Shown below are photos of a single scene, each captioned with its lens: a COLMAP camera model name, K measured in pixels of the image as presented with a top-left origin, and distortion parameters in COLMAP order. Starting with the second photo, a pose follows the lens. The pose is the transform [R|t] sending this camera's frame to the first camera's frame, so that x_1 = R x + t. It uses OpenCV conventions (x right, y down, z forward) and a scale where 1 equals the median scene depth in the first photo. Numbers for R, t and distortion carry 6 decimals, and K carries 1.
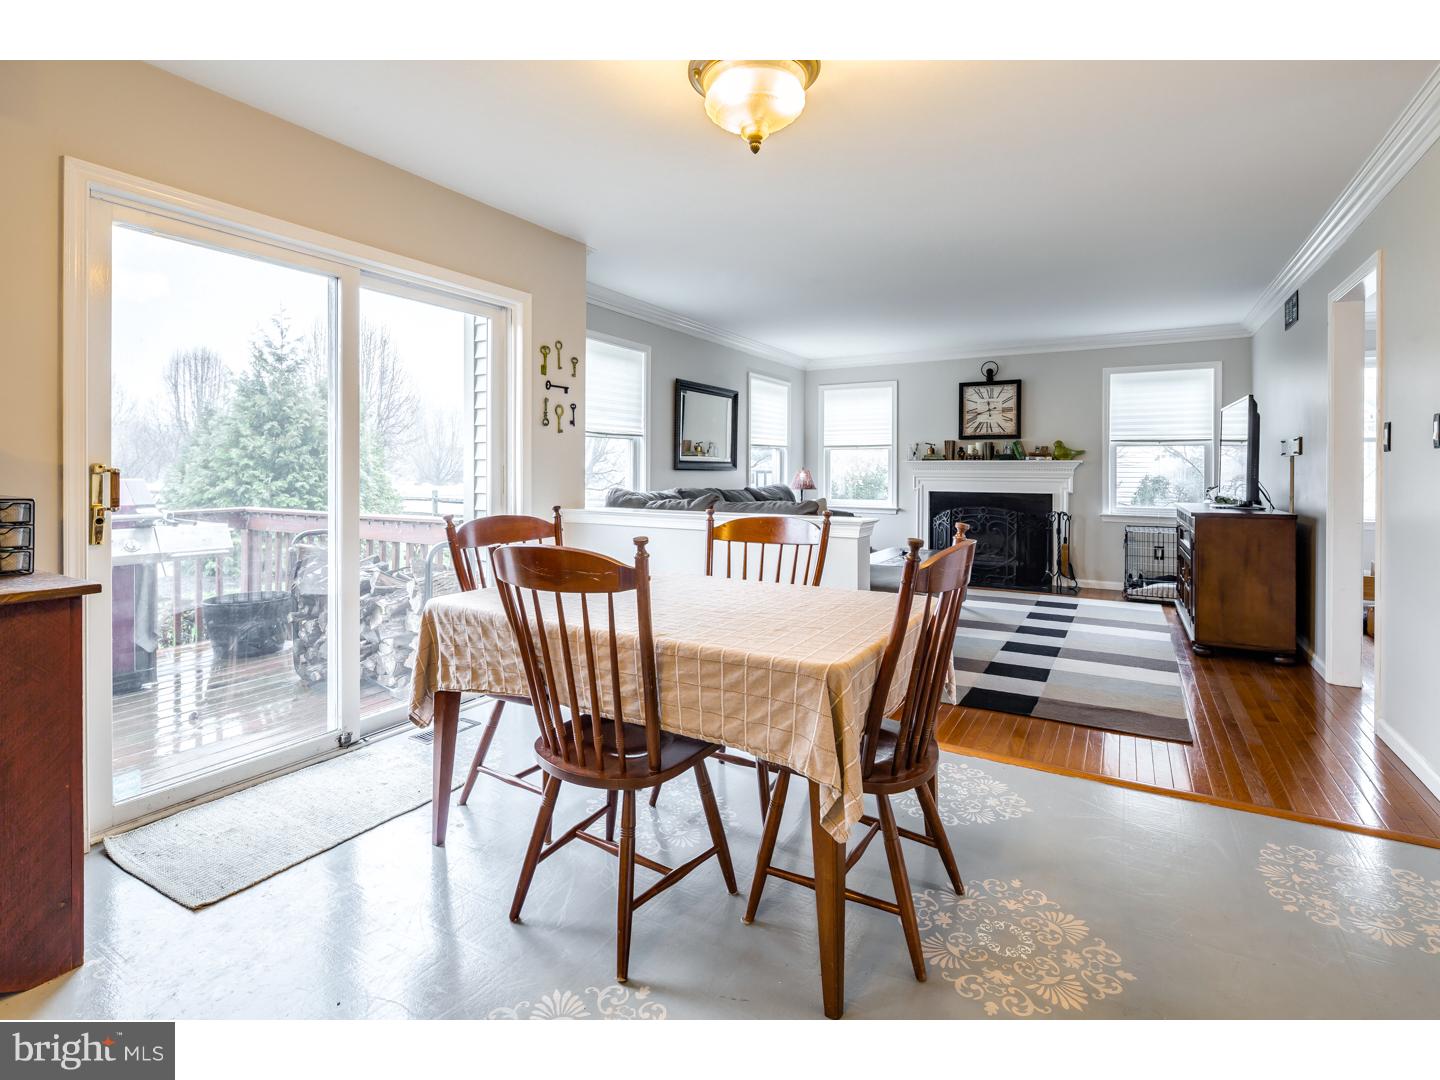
lens RADIAL K [[700.6, 0, 711.6], [0, 700.6, 462.9], [0, 0, 1]] dist [0.001146, -0.000865]
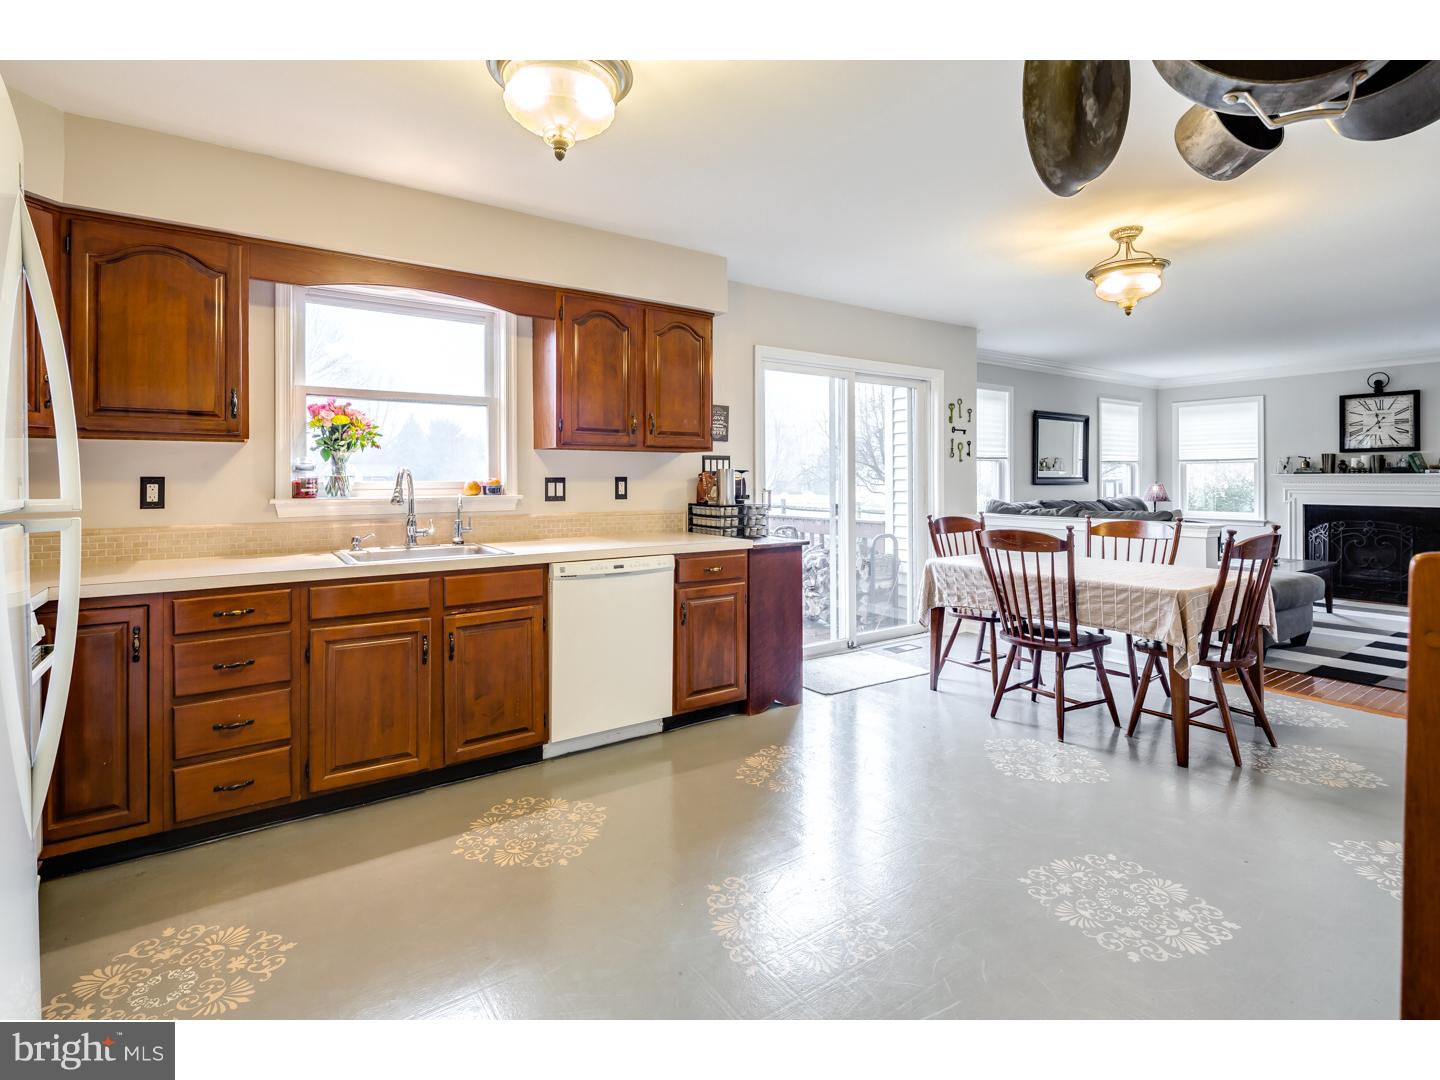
lens RADIAL K [[694.8, 0, 711.8], [0, 694.8, 477.2], [0, 0, 1]] dist [0.000576, -0.001186]
pose [[0.906911, -0.006680, -0.421269, -0.073845], [0.009767, 0.999939, 0.005169, -0.022088], [0.421209, -0.008802, 0.906921, -0.492833]]
